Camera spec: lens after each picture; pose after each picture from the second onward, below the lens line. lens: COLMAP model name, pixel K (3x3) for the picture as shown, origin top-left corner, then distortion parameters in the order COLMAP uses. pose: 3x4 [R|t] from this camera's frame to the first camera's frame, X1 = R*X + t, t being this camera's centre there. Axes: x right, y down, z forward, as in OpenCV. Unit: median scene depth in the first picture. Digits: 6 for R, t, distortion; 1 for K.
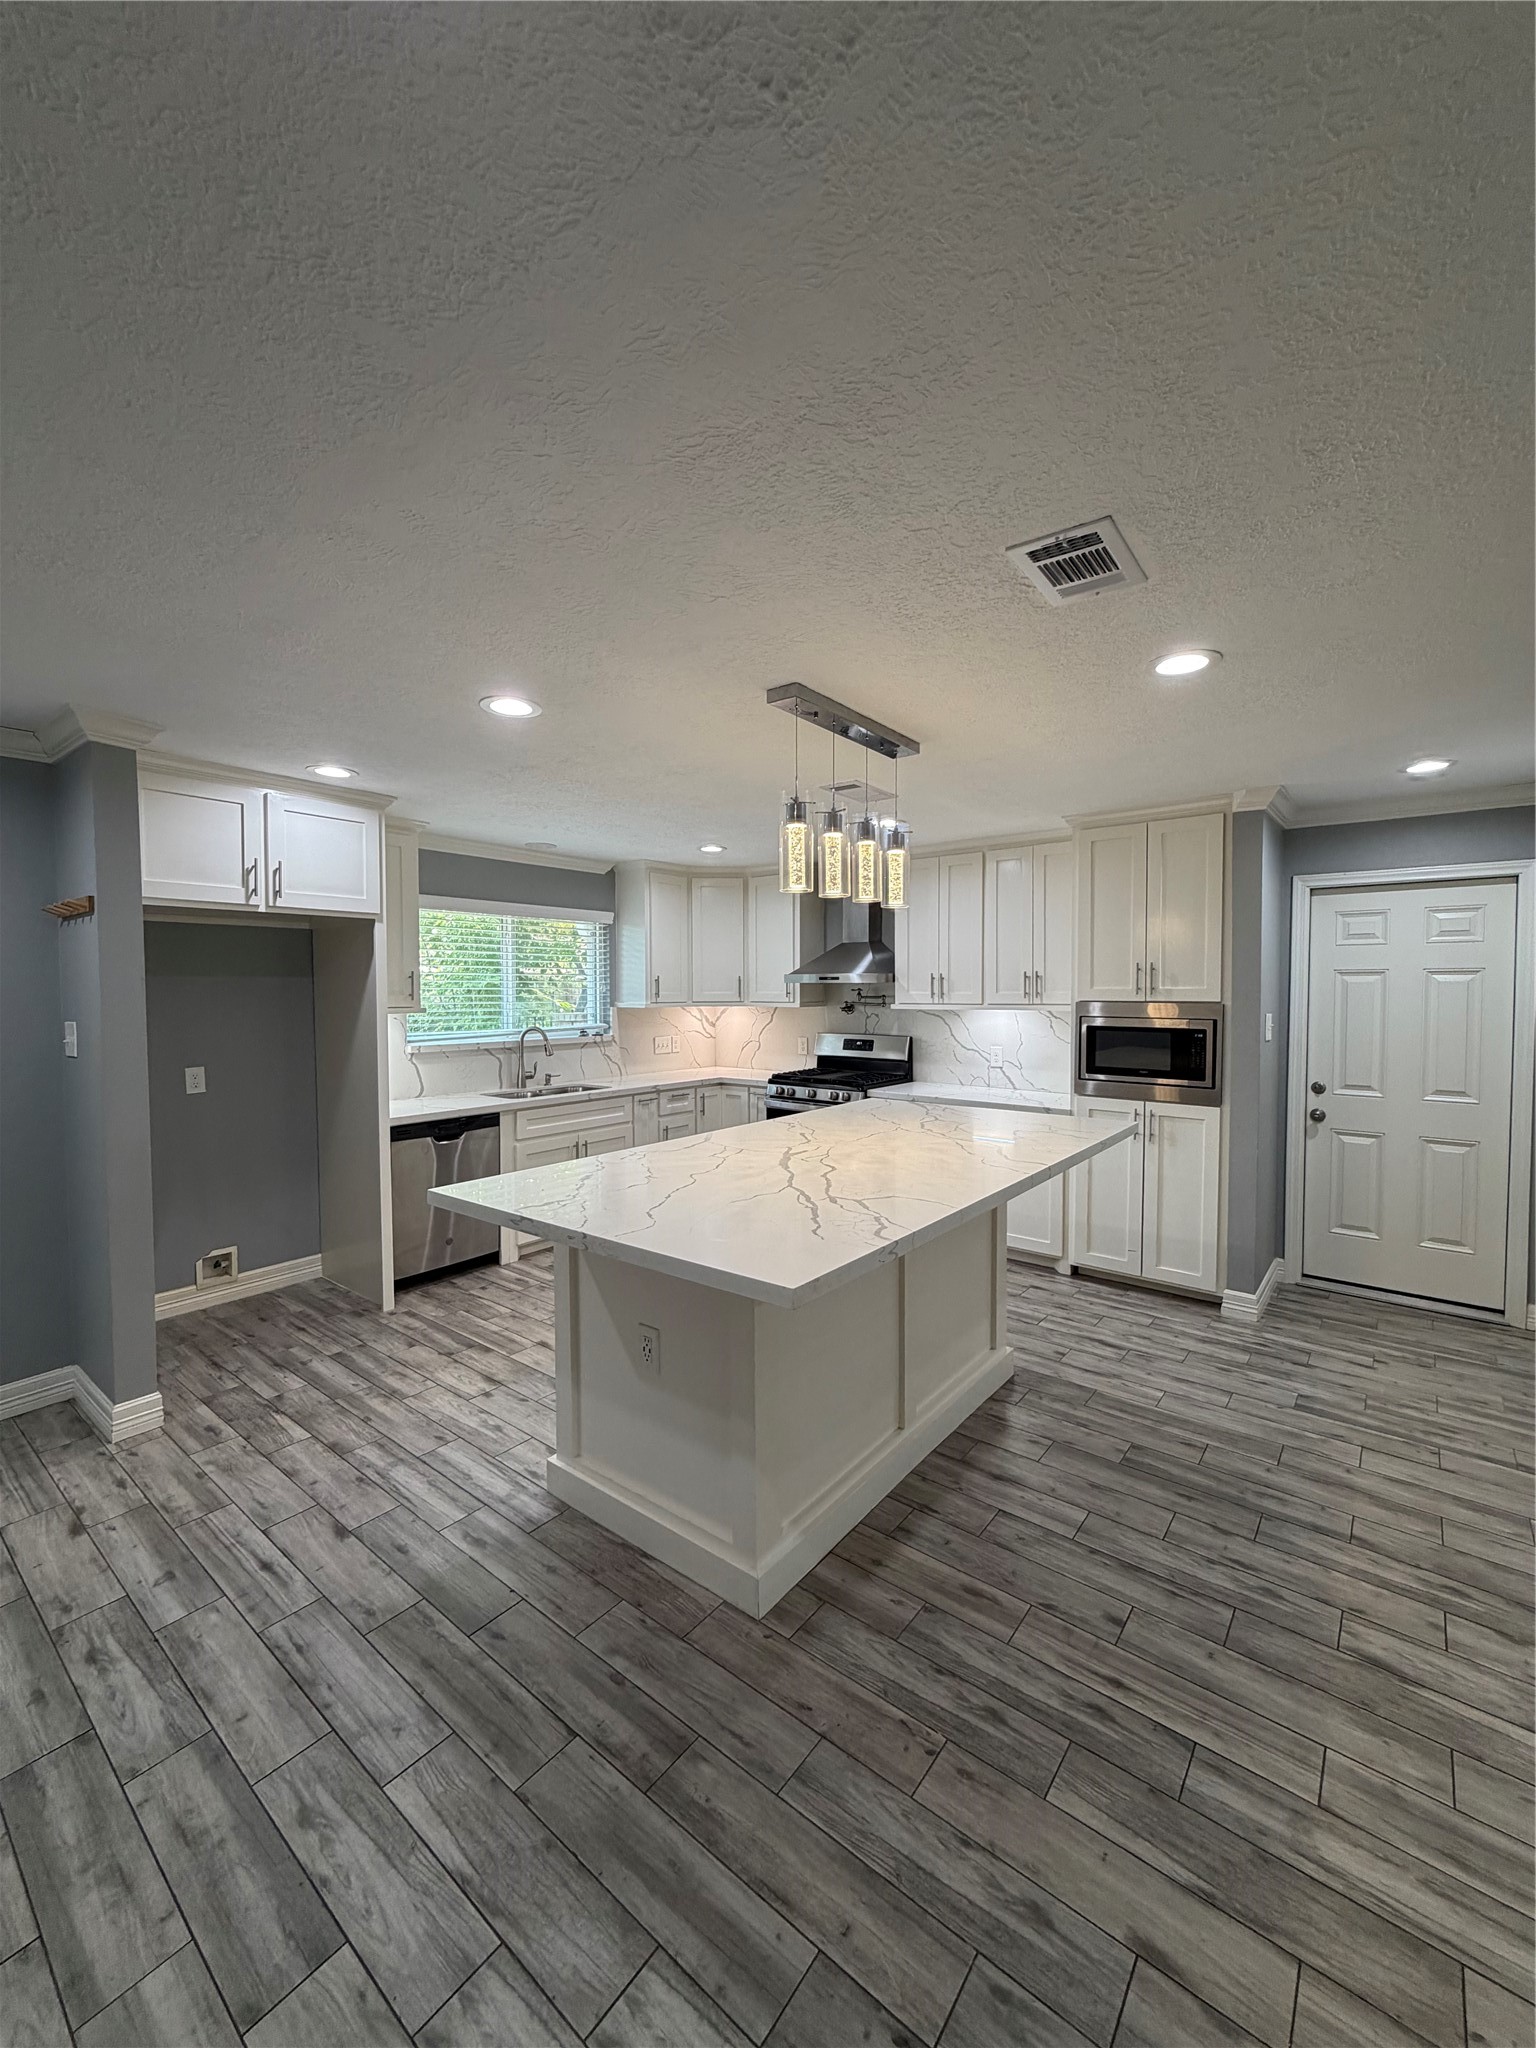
lens RADIAL K [[817.7, 0, 768.7], [0, 817.7, 1016.4], [0, 0, 1]] dist [-0.001305, 0.000967]
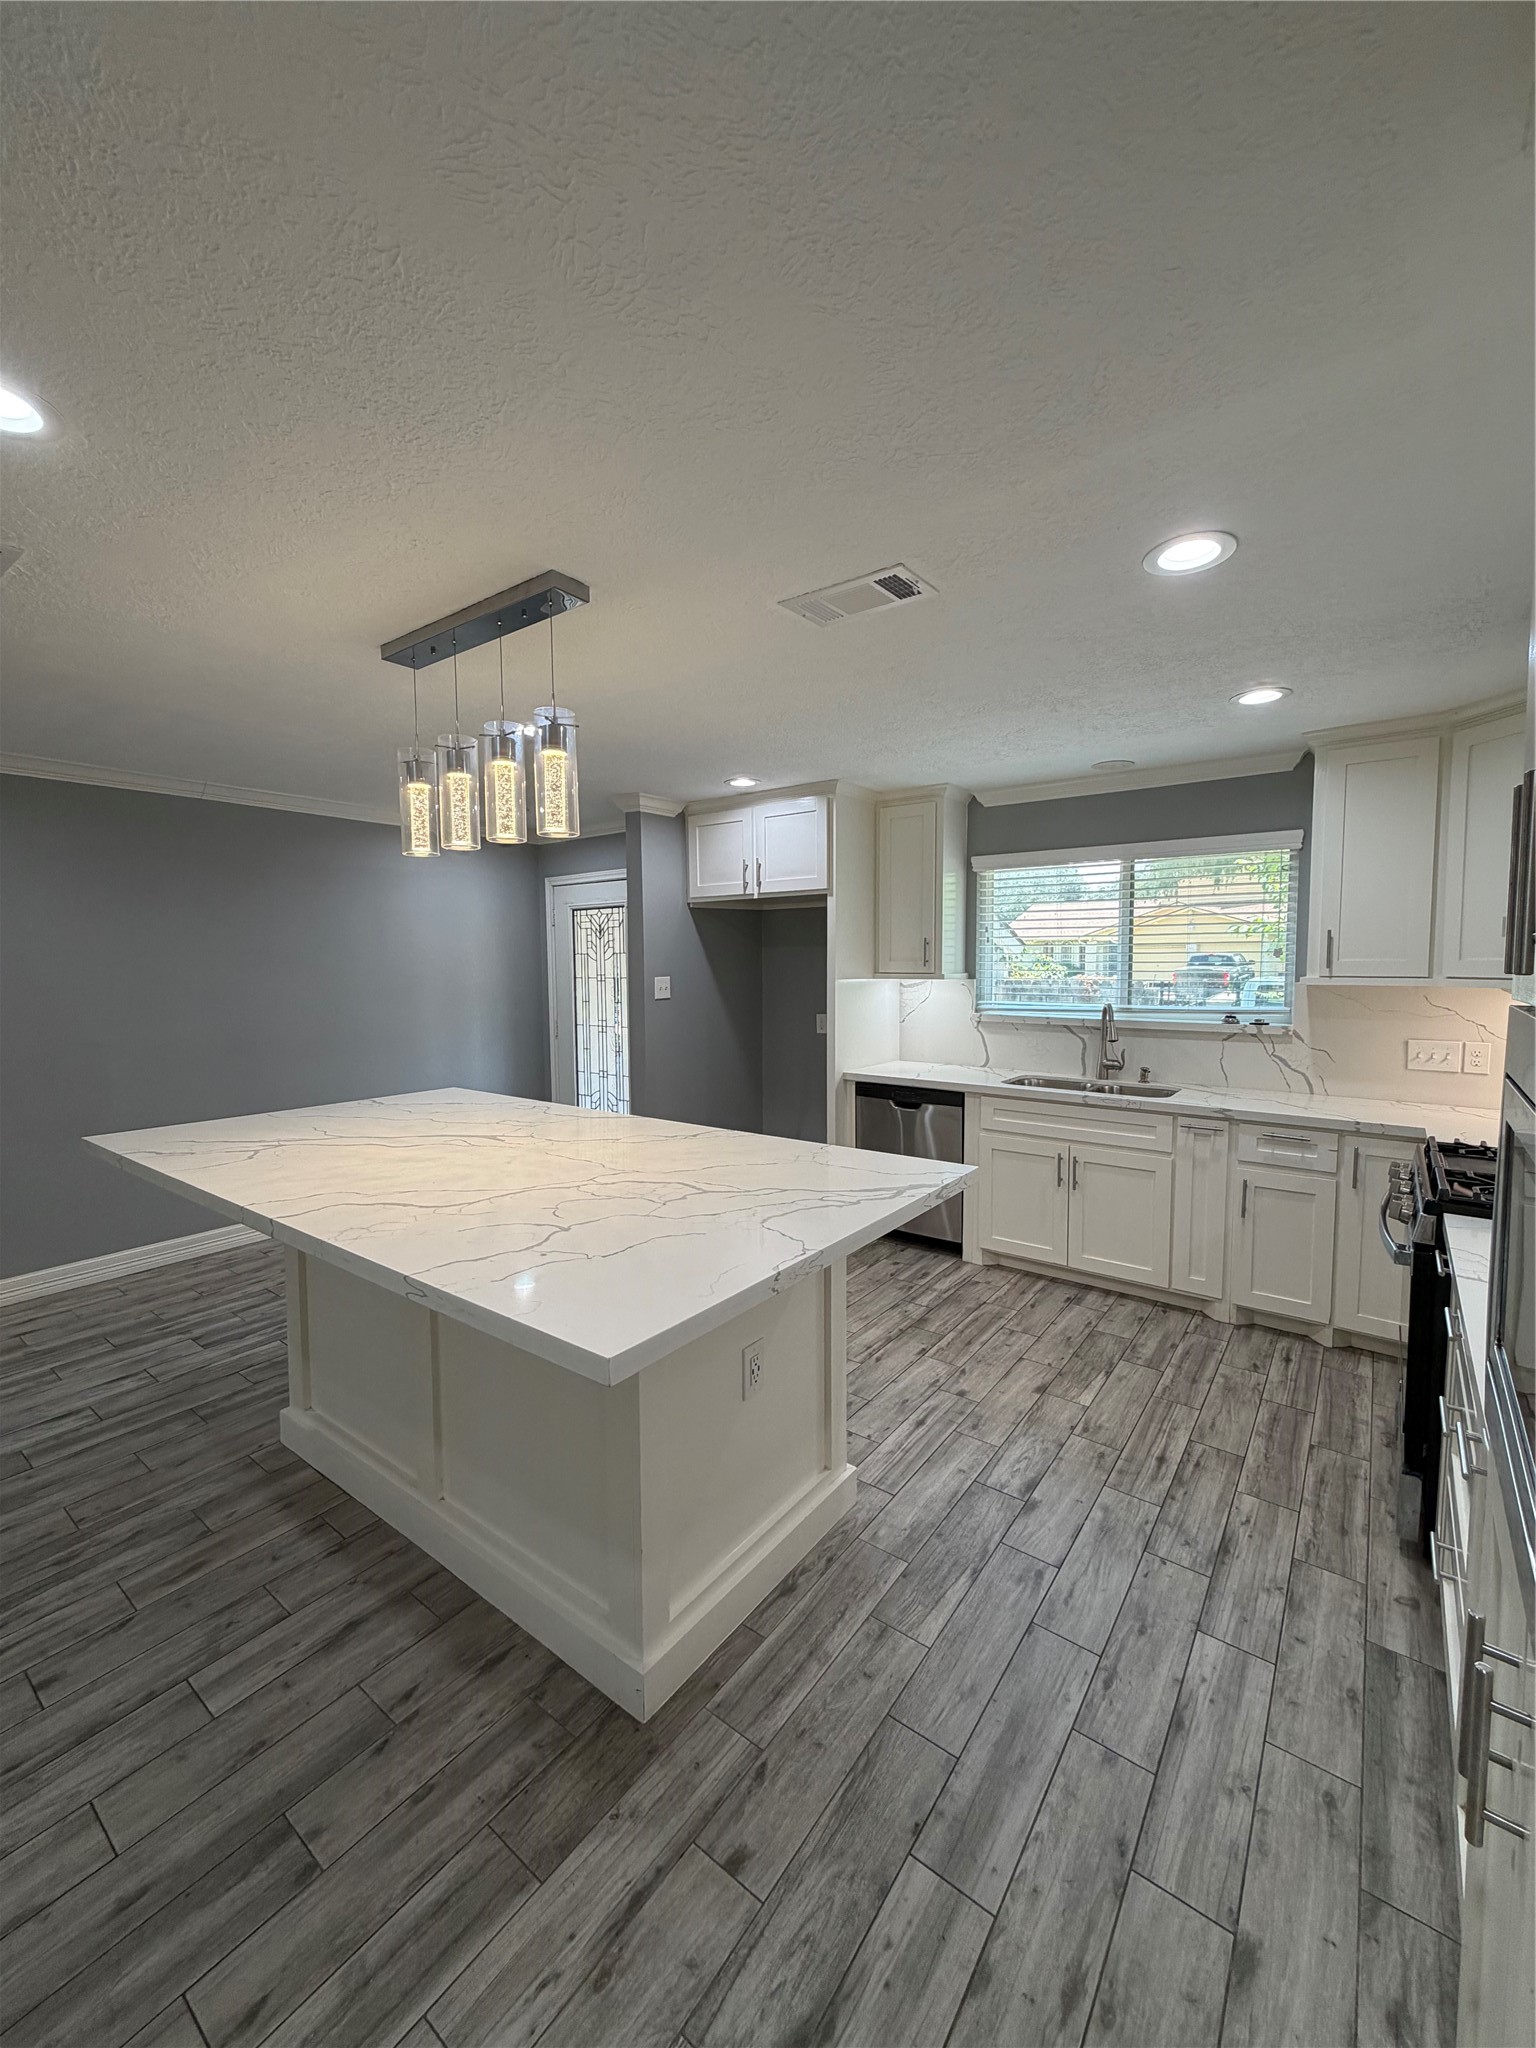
lens RADIAL K [[817.7, 0, 768.7], [0, 817.7, 1016.4], [0, 0, 1]] dist [-0.001305, 0.000967]
pose [[0.026943, 0.071677, -0.997064, 0.882070], [-0.028306, 0.997081, 0.070914, -0.037853], [0.999236, 0.026312, 0.028894, 1.203682]]
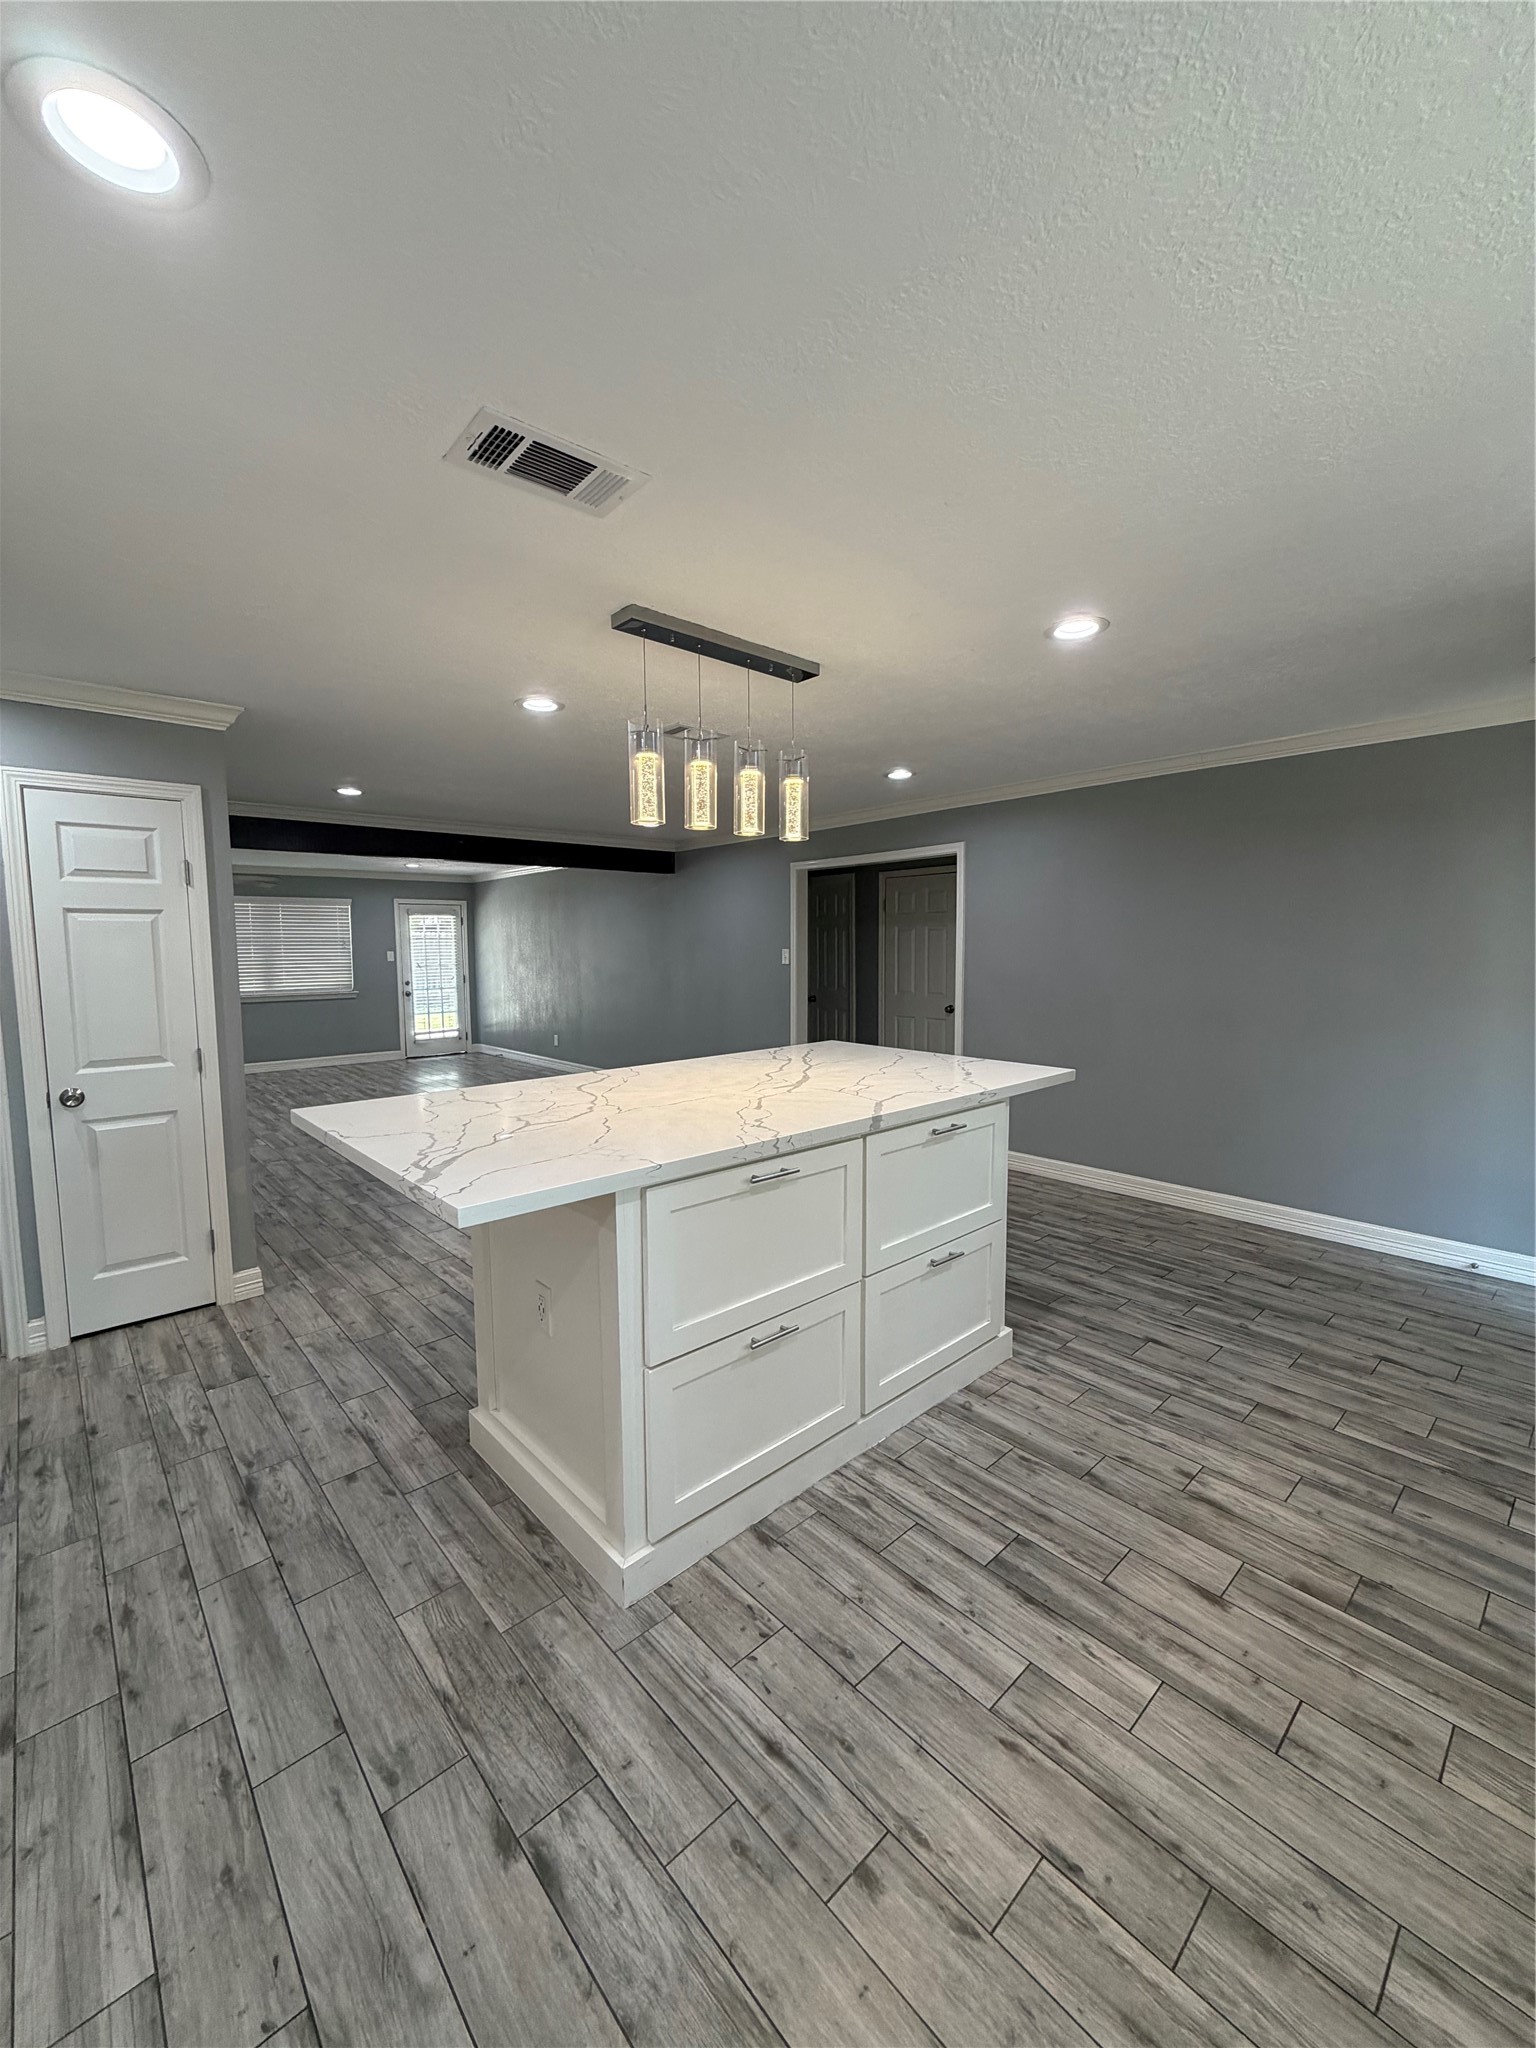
lens RADIAL K [[817.7, 0, 768.7], [0, 817.7, 1016.4], [0, 0, 1]] dist [-0.001305, 0.000967]
pose [[-0.987125, -0.002094, 0.159938, -0.101198], [0.017905, 0.992184, 0.123496, -0.042502], [-0.158946, 0.124769, -0.979372, 1.877086]]
